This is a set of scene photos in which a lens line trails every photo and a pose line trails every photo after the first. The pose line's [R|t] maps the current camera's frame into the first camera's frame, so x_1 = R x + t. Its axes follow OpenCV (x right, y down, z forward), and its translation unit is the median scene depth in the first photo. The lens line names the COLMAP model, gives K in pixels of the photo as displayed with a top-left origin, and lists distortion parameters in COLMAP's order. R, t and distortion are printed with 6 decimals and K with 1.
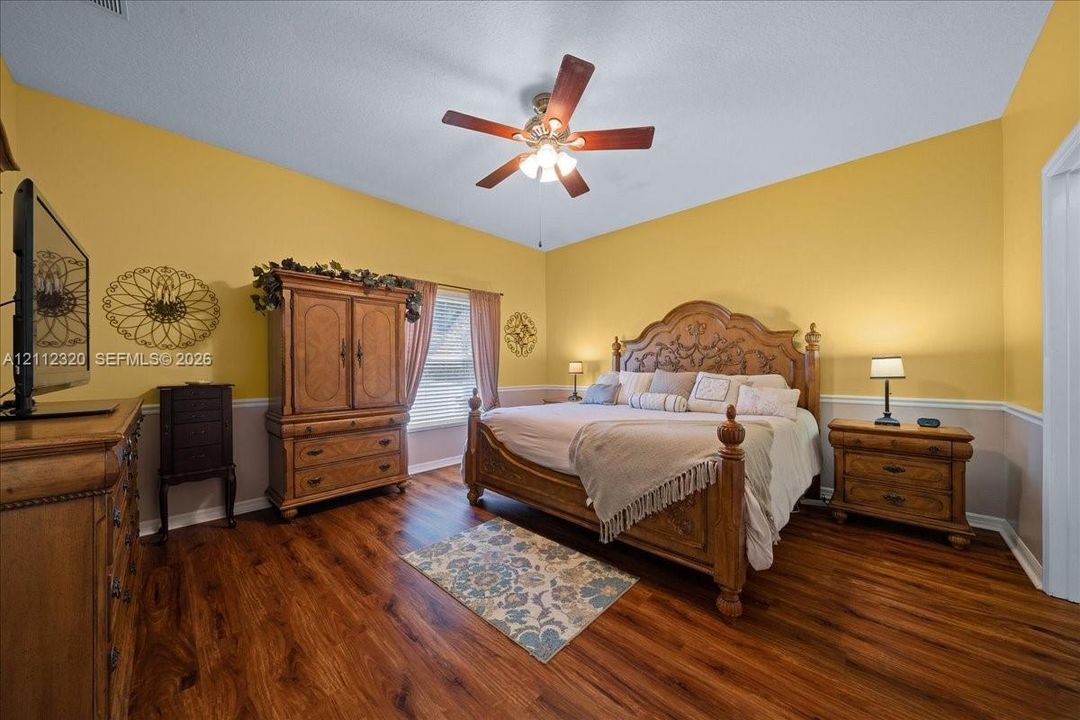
lens RADIAL K [[366.5, 0, 540.8], [0, 366.5, 363.3], [0, 0, 1]] dist [-0.006559, 0.000141]
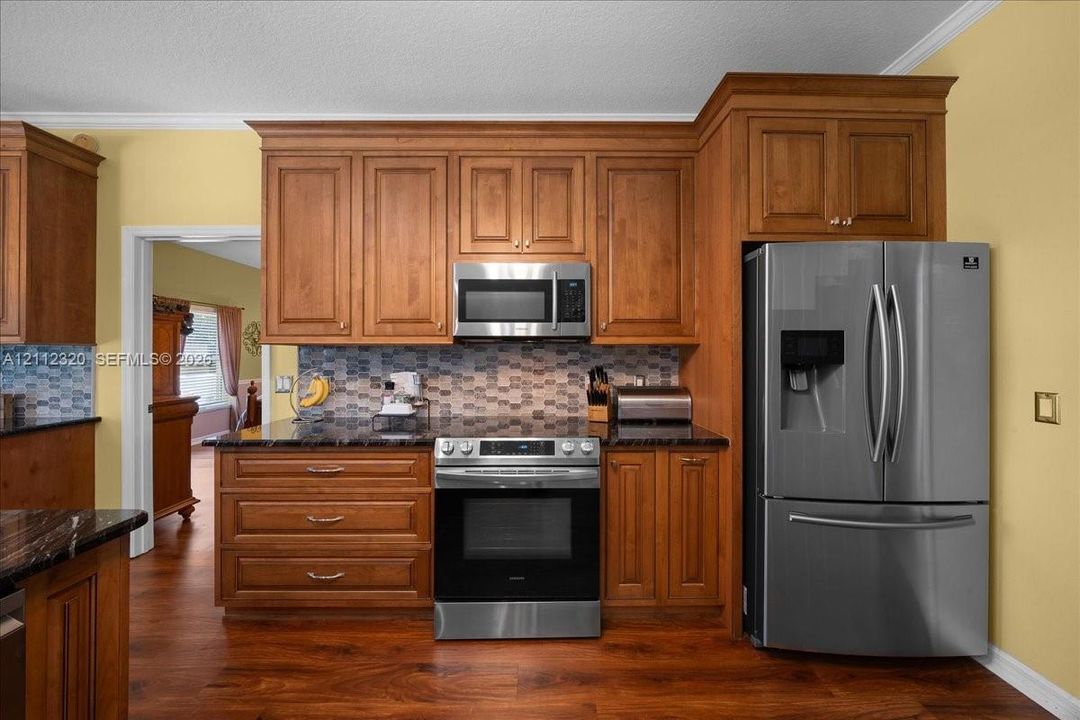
lens RADIAL K [[366.5, 0, 537.5], [0, 366.5, 352.7], [0, 0, 1]] dist [-0.006559, 0.000141]
pose [[0.717947, 0.001176, 0.696097, -0.255395], [-0.001745, 0.999998, 0.000110, -0.035359], [-0.696096, -0.001293, 0.717948, -0.638945]]
